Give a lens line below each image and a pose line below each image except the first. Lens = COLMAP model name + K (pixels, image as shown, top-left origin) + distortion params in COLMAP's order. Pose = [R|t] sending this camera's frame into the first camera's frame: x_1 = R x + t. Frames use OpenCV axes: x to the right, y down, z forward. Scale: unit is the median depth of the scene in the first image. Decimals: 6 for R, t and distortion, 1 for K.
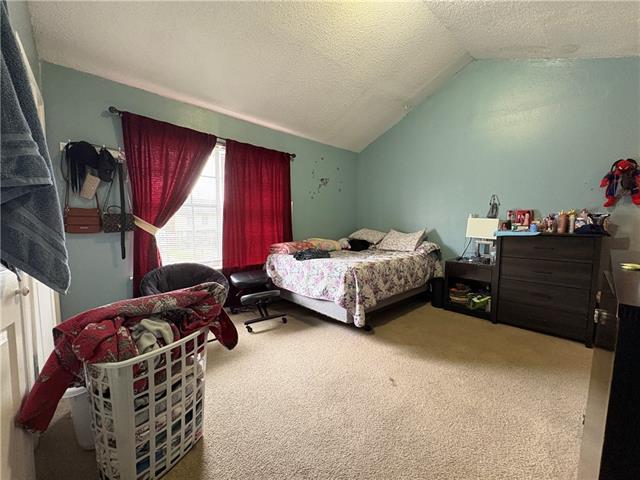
lens RADIAL K [[253.0, 0, 317.6], [0, 253.0, 240.1], [0, 0, 1]] dist [-0.000641, 0.000710]
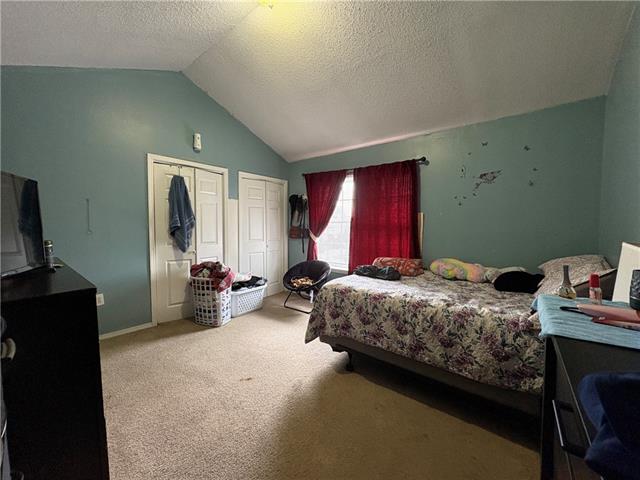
lens RADIAL K [[253.0, 0, 317.8], [0, 253.0, 238.1], [0, 0, 1]] dist [-0.000641, 0.000710]
pose [[0.153676, 0.039015, -0.987351, 0.954664], [-0.081160, 0.996342, 0.026738, -0.083982], [0.984783, 0.076024, 0.156281, 0.722401]]
